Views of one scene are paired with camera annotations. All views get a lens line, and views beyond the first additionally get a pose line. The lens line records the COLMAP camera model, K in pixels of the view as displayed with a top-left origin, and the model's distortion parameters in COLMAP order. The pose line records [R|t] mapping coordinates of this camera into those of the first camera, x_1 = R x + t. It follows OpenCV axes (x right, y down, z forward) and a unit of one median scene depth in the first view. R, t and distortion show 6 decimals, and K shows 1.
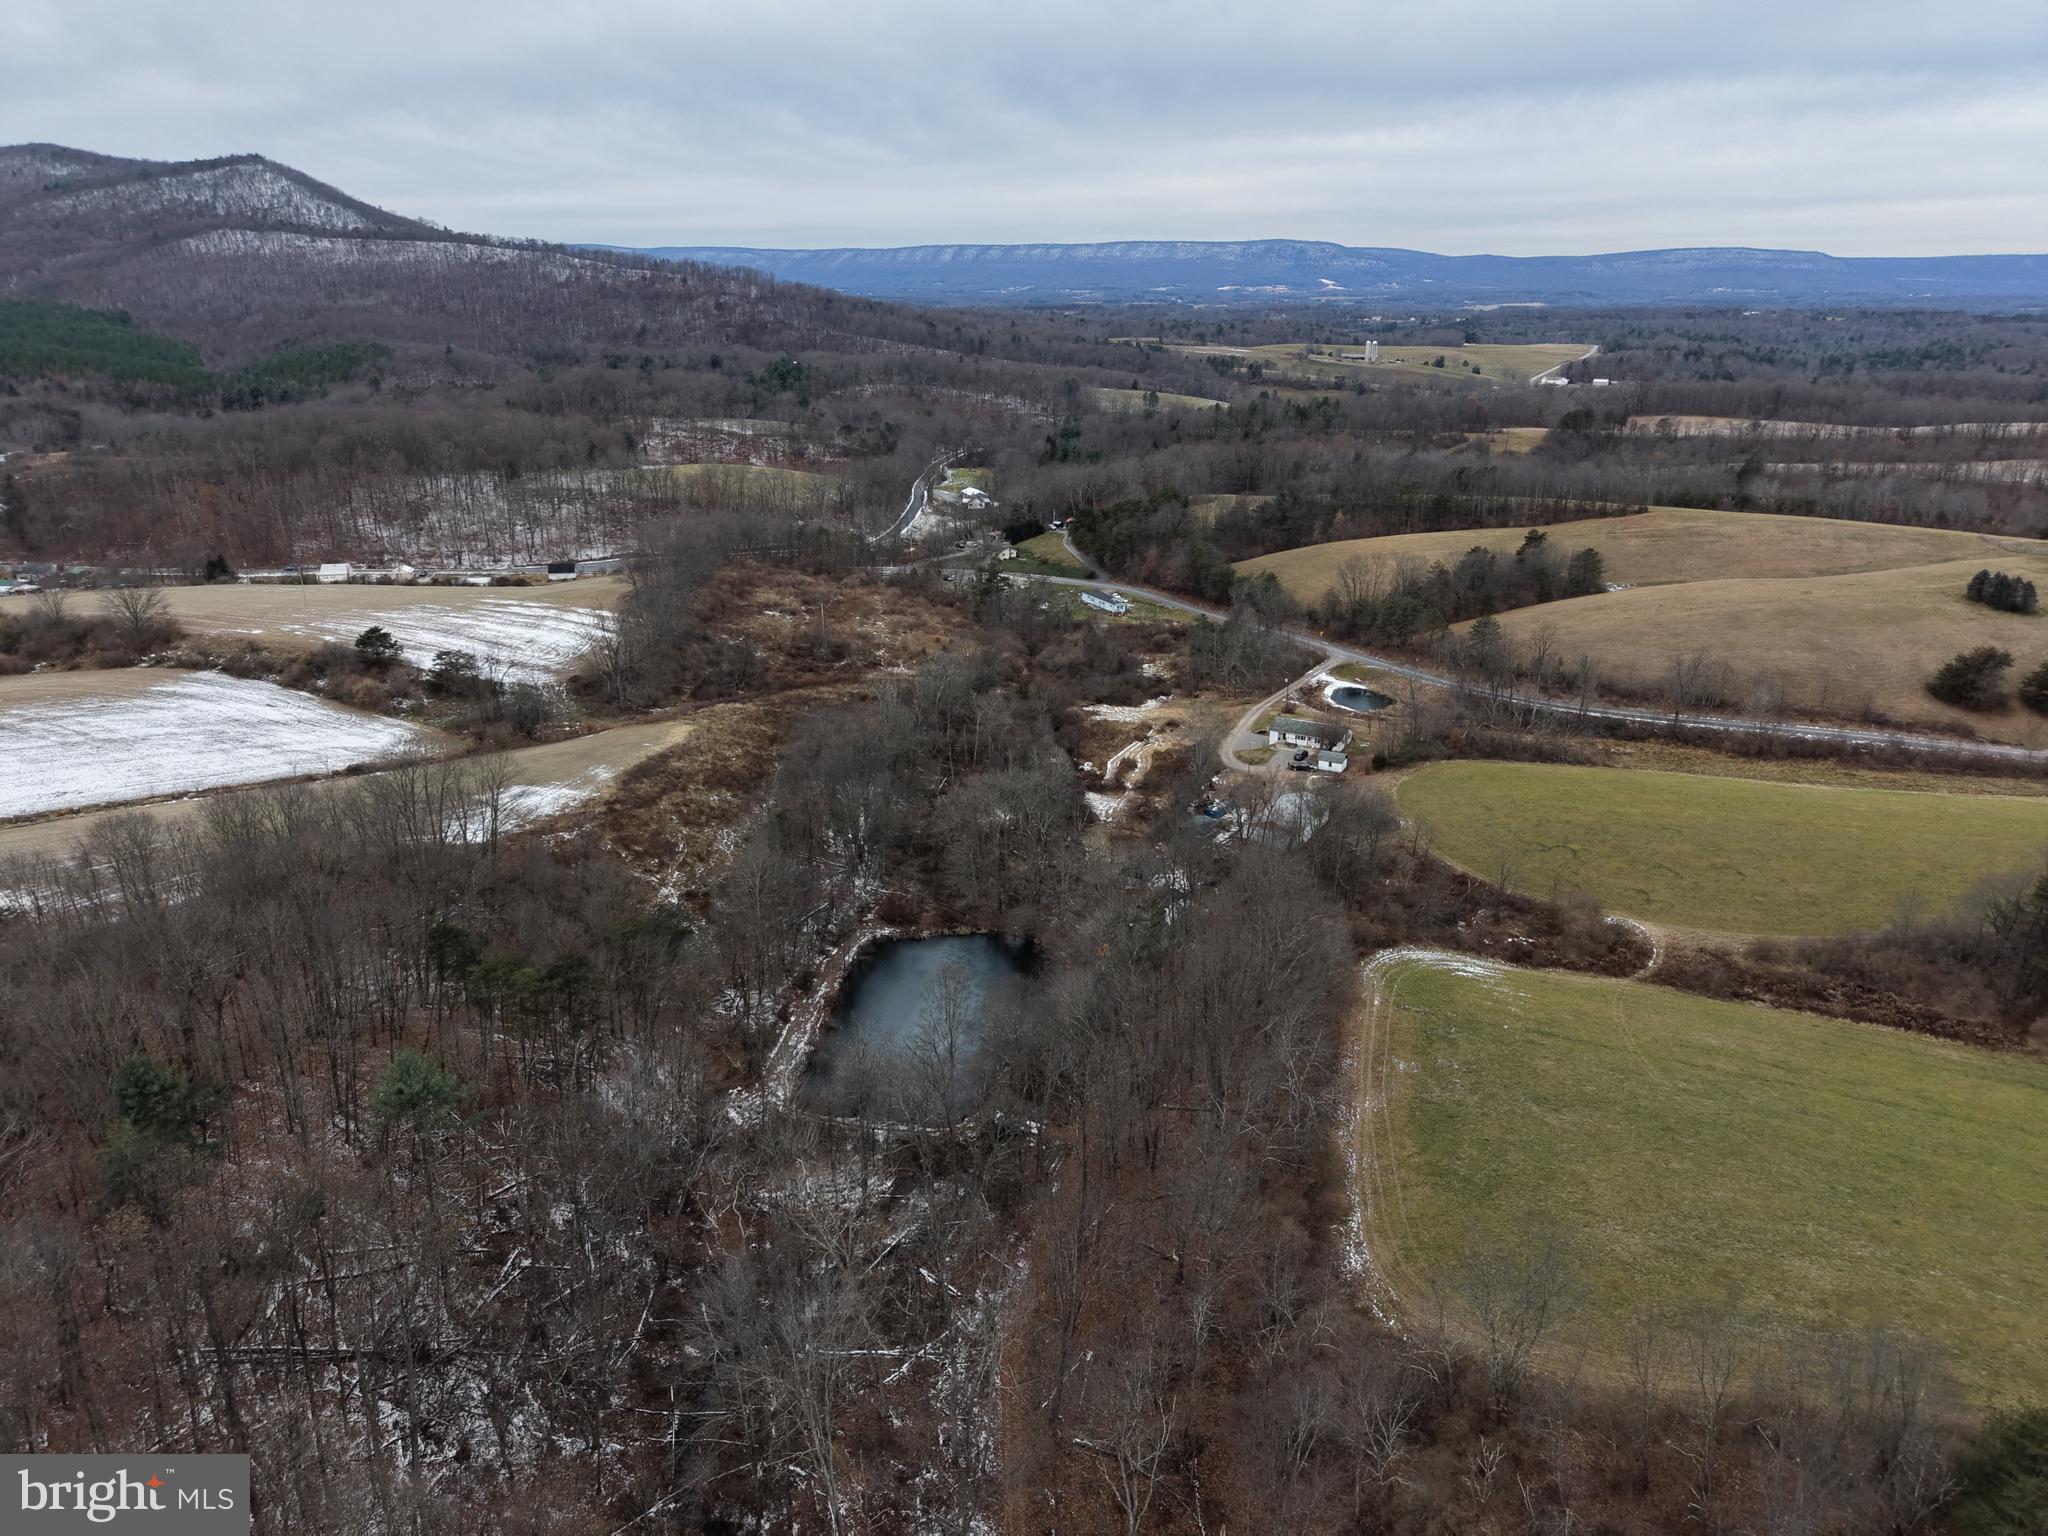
lens RADIAL K [[1394.8, 0, 1012.4], [0, 1394.8, 765.5], [0, 0, 1]] dist [0.017493, -0.016013]
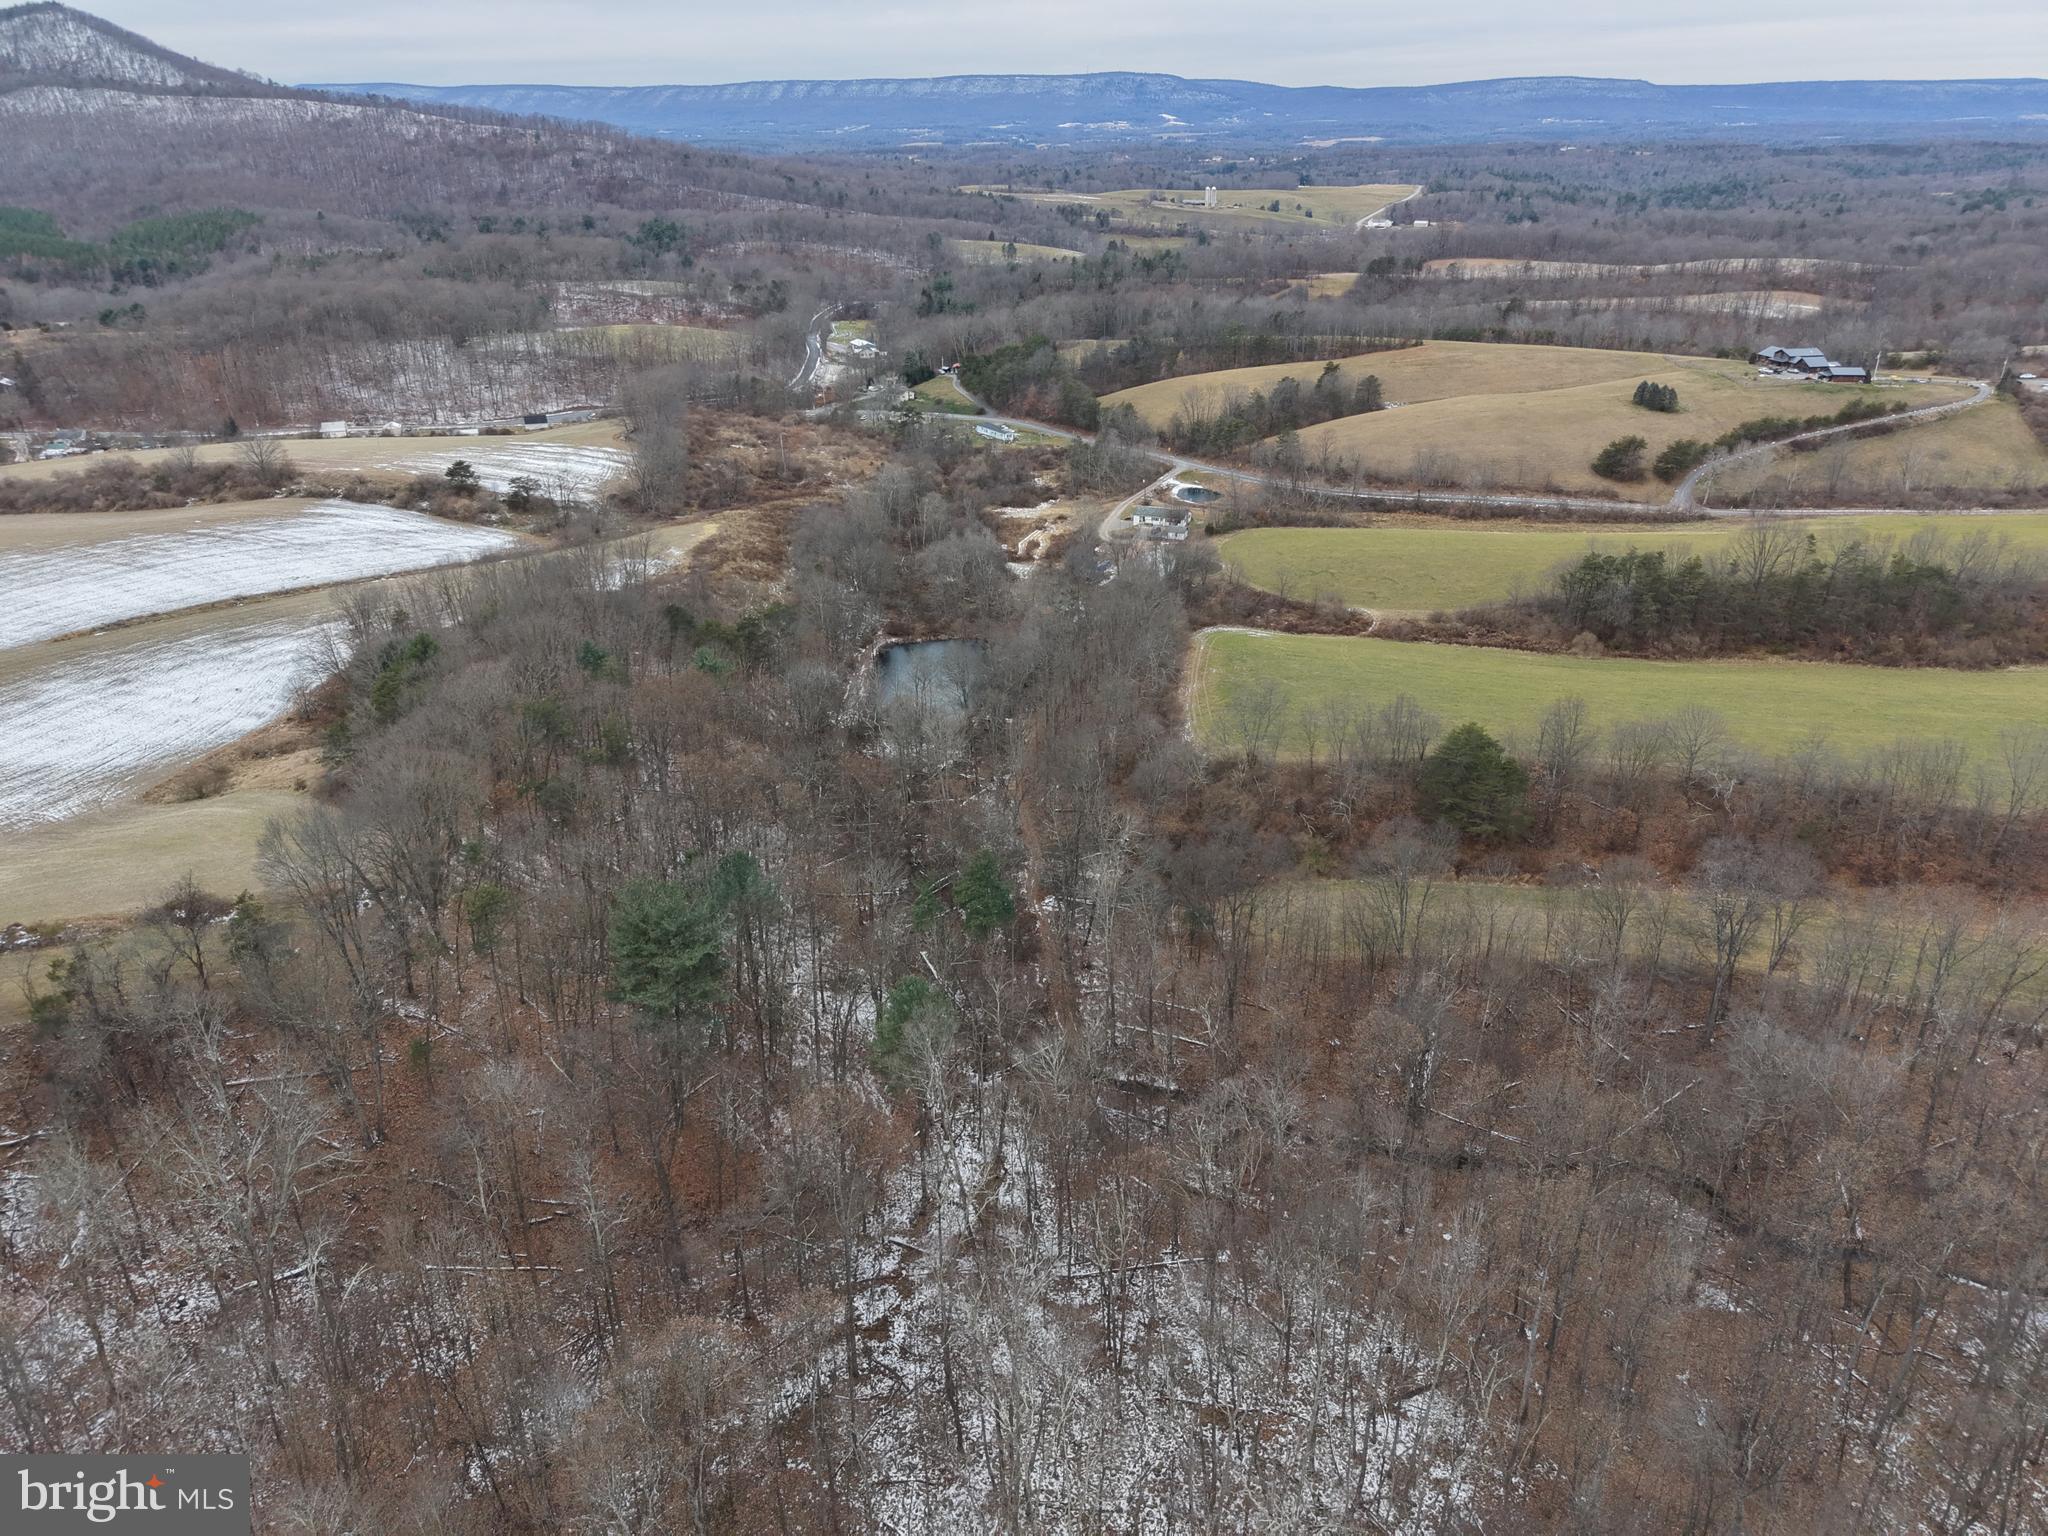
lens RADIAL K [[1394.8, 0, 1020.2], [0, 1394.8, 772.2], [0, 0, 1]] dist [0.017493, -0.016013]
pose [[0.993476, -0.058080, 0.098140, -0.044911], [0.047480, 0.993115, 0.107088, 0.044222], [-0.103684, -0.101730, 0.989394, -0.224273]]
